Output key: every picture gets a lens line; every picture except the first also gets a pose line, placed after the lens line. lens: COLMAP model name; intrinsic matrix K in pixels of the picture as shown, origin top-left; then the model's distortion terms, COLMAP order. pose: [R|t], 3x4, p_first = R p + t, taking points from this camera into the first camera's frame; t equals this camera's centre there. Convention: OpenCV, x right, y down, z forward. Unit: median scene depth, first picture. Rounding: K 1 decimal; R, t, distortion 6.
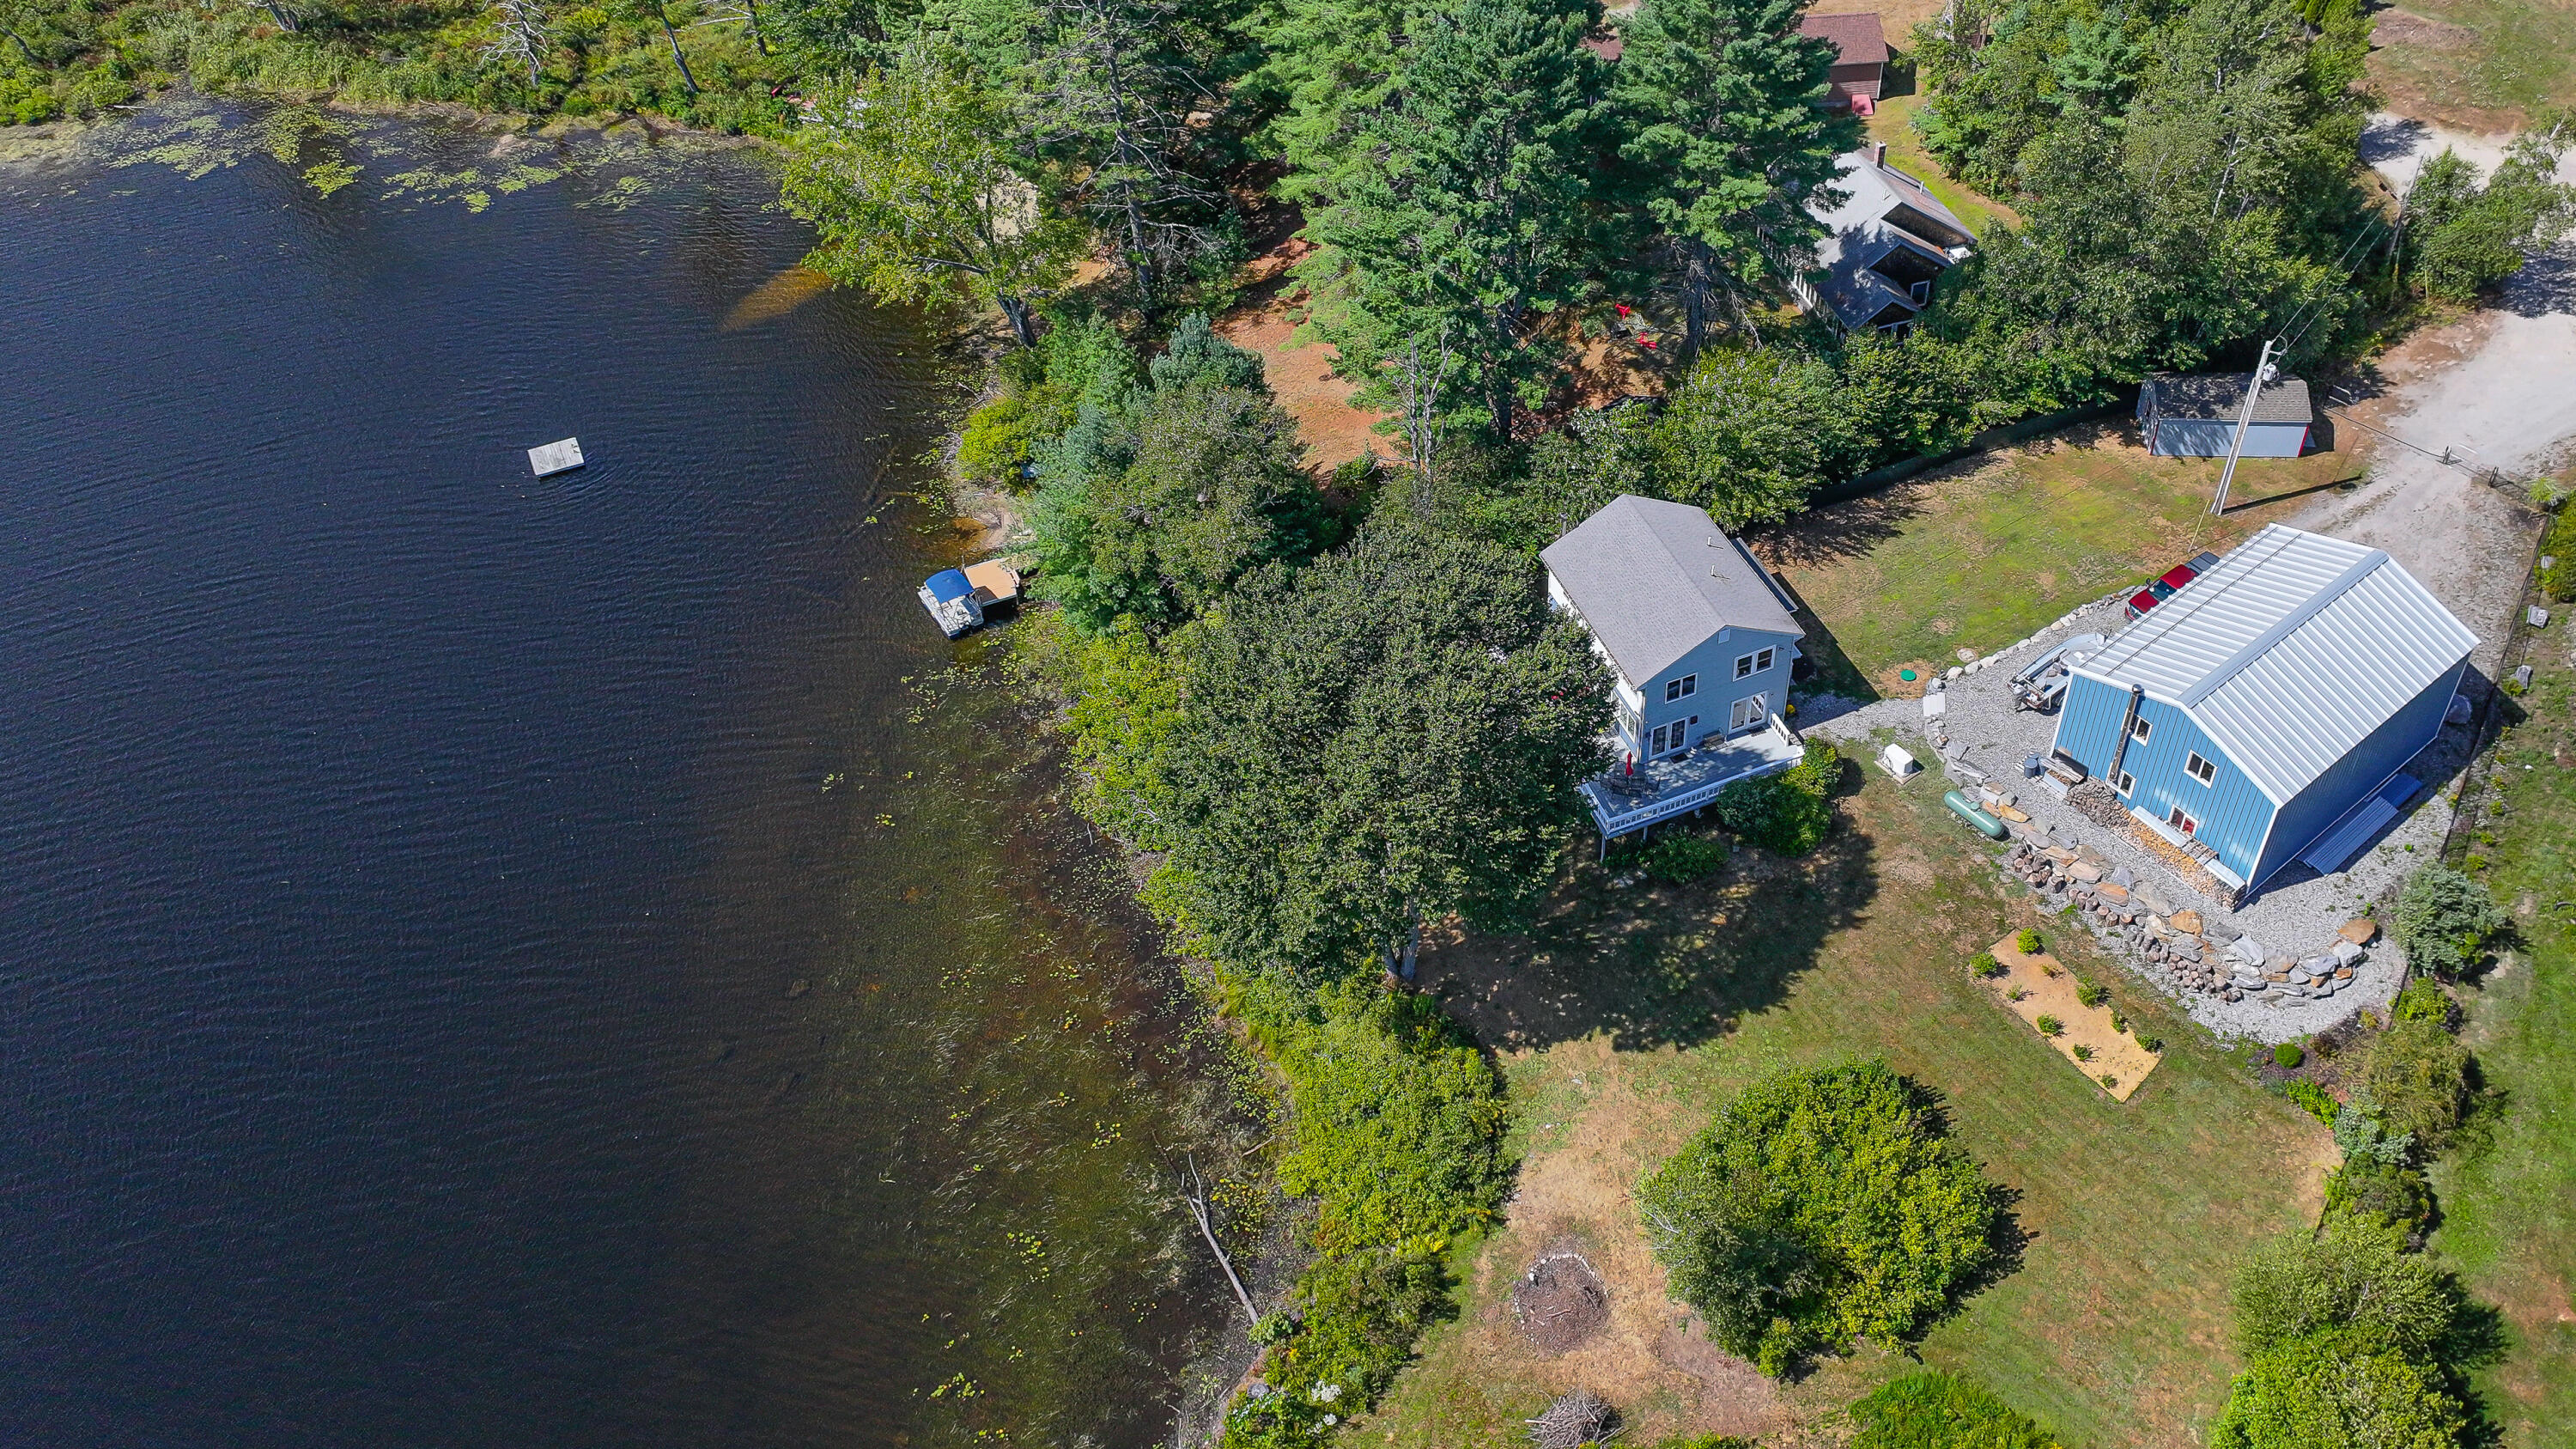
lens RADIAL K [[2079.3, 0, 1487.9], [0, 2079.3, 612.6], [0, 0, 1]] dist [0.007419, 0.005943]
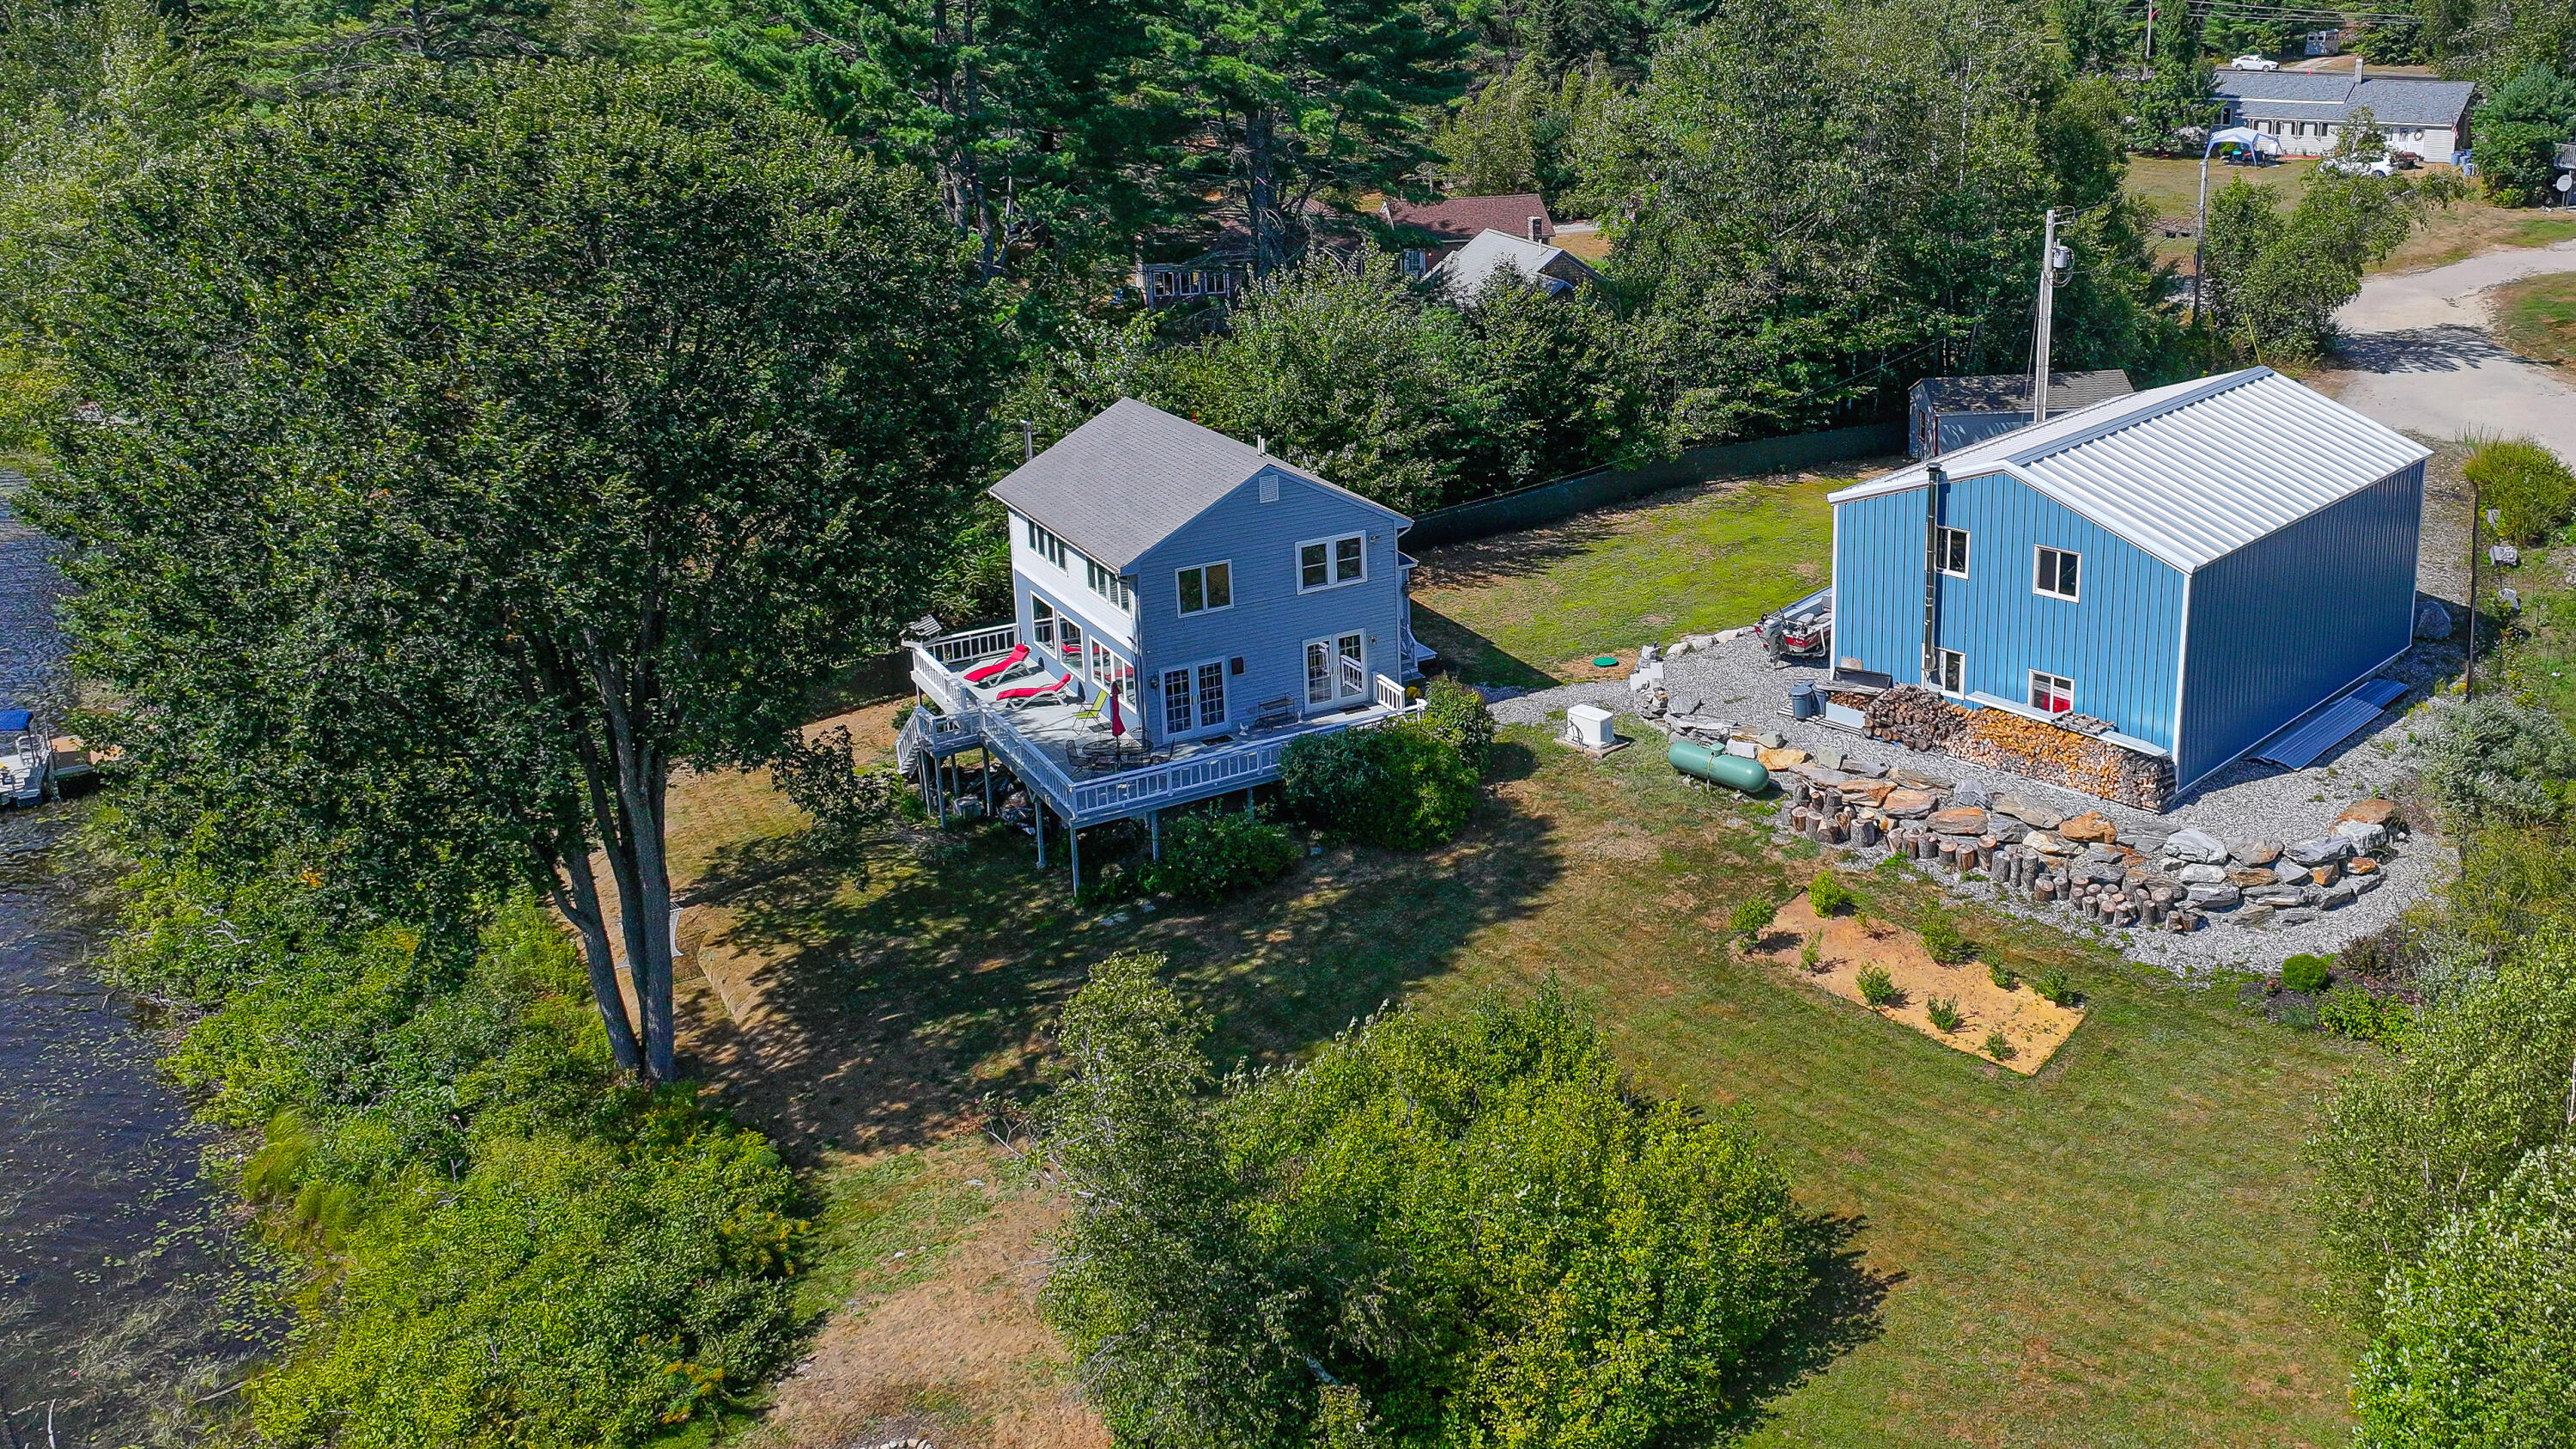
lens RADIAL K [[2289.5, 0, 1640.2], [0, 2289.5, 531.2], [0, 0, 1]] dist [0.005822, 0.015803]
pose [[0.984661, -0.048942, 0.167474, 0.112667], [0.117705, 0.894870, -0.430526, 0.334163], [-0.128797, 0.443635, 0.886905, 0.420650]]
